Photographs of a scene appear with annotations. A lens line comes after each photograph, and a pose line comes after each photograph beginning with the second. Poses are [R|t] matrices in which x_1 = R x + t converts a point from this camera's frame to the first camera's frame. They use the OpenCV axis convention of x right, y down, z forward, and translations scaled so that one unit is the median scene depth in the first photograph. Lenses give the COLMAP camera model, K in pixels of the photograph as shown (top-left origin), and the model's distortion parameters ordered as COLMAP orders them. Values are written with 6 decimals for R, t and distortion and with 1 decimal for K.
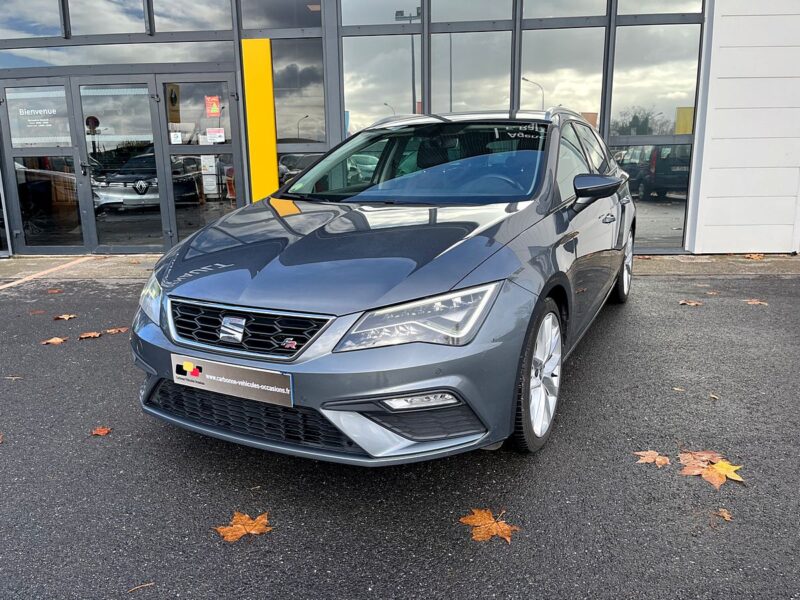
lens RADIAL K [[585.3, 0, 390.4], [0, 585.3, 296.0], [0, 0, 1]] dist [0.074705, -0.098343]
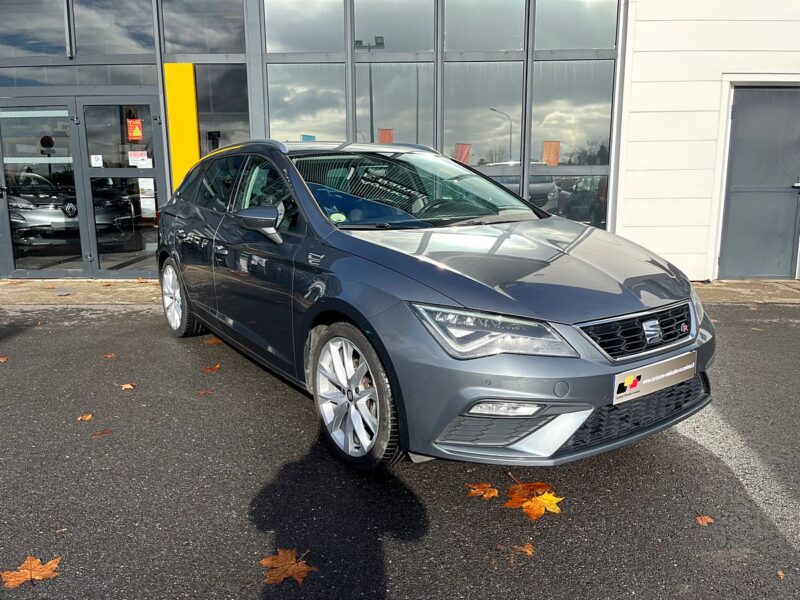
lens RADIAL K [[583.5, 0, 399.1], [0, 583.5, 296.8], [0, 0, 1]] dist [0.100799, -0.132707]
pose [[0.998589, 0.003014, 0.053020, 0.092360], [-0.000964, 0.999253, -0.038642, -0.004928], [-0.053096, 0.038536, 0.997846, 0.001632]]
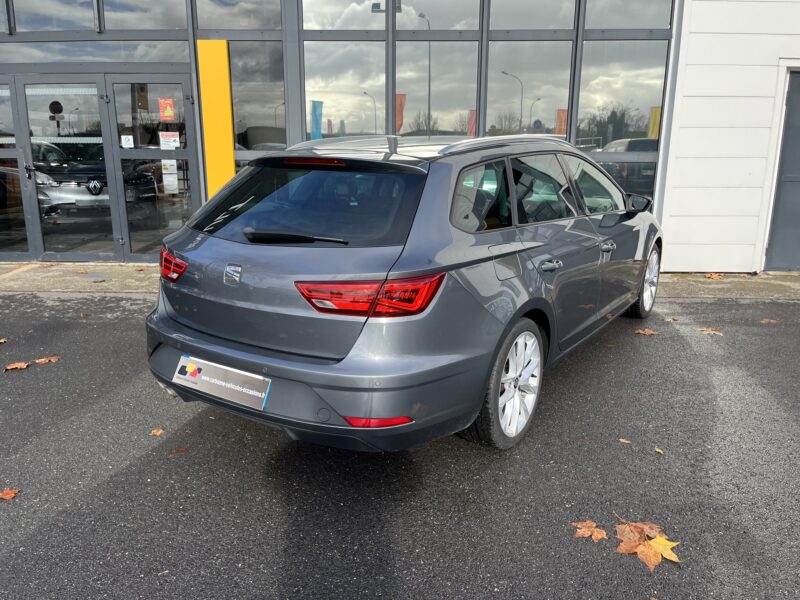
lens RADIAL K [[583.5, 0, 399.1], [0, 583.5, 296.8], [0, 0, 1]] dist [0.100799, -0.132707]
pose [[0.998708, 0.010932, 0.049631, 0.030841], [-0.011922, 0.999735, 0.019695, -0.044768], [-0.049402, -0.020261, 0.998573, 0.023840]]
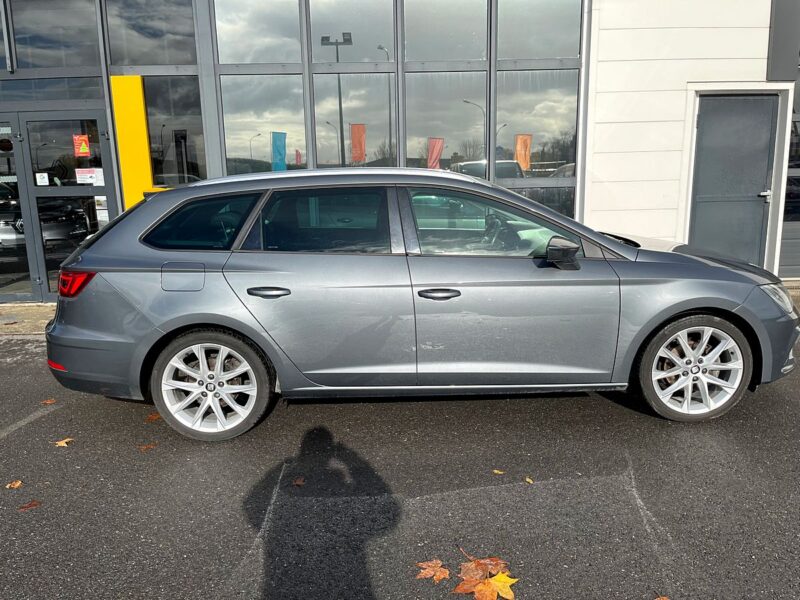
lens RADIAL K [[584.3, 0, 400.0], [0, 584.3, 300.0], [0, 0, 1]] dist [0.099382, -0.130774]
pose [[0.995721, -0.020255, 0.090161, 0.117082], [0.022048, 0.999578, -0.018929, -0.050689], [-0.089740, 0.020836, 0.995747, 0.024596]]
